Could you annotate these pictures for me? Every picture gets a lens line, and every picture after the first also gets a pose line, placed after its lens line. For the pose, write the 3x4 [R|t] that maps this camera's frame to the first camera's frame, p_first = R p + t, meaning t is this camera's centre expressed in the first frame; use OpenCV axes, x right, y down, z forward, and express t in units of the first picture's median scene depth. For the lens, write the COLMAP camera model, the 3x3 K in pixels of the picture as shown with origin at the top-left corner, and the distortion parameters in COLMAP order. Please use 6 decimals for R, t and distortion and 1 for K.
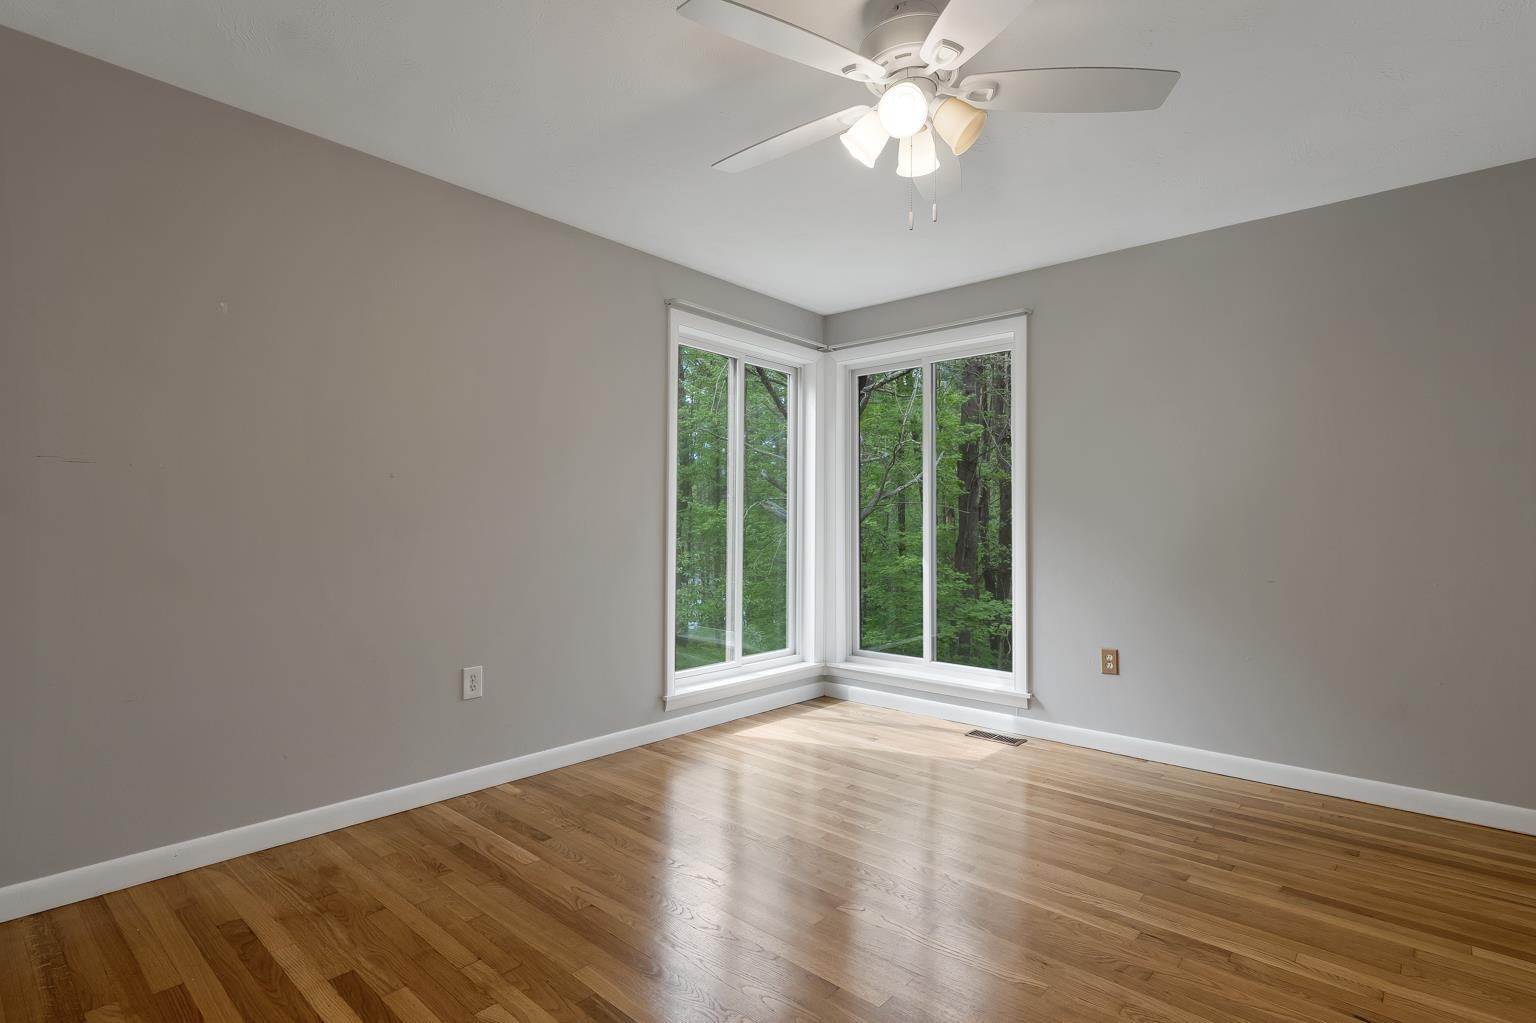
lens RADIAL K [[734.9, 0, 765.3], [0, 734.9, 514.3], [0, 0, 1]] dist [0.000779, -0.000565]
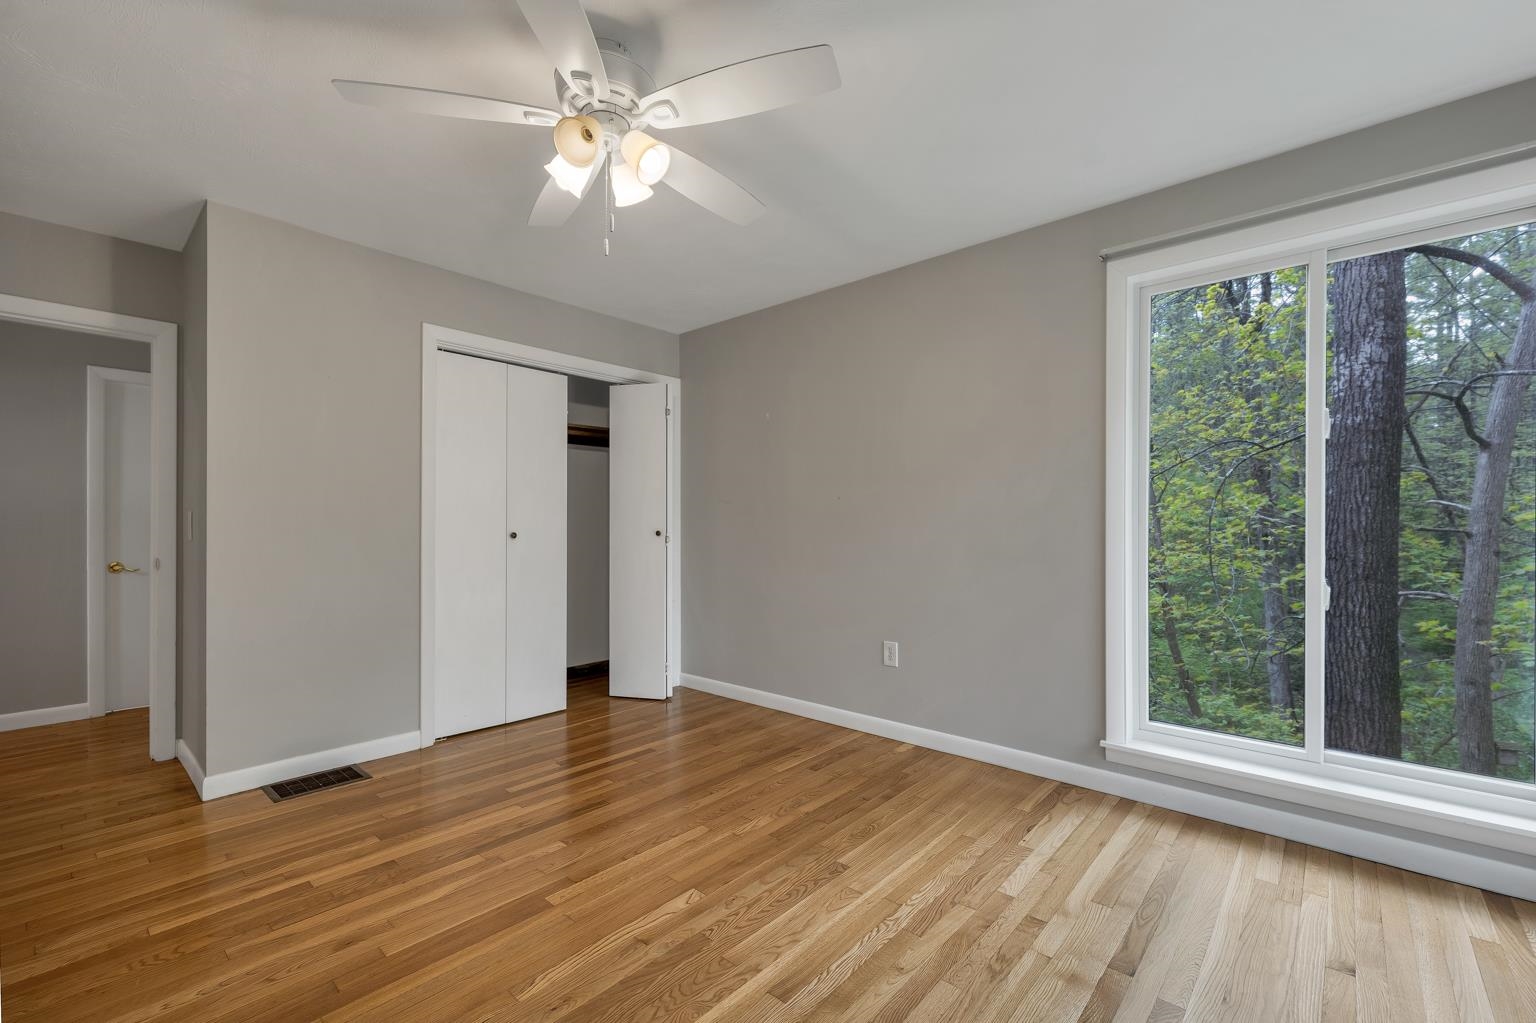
lens RADIAL K [[649.7, 0, 764.6], [0, 649.7, 523.1], [0, 0, 1]] dist [0.002068, -0.000062]
pose [[-0.013900, -0.012834, -0.999821, 0.785704], [0.017594, 0.999760, -0.013078, 0.011171], [0.999749, -0.017773, -0.013671, 0.839365]]
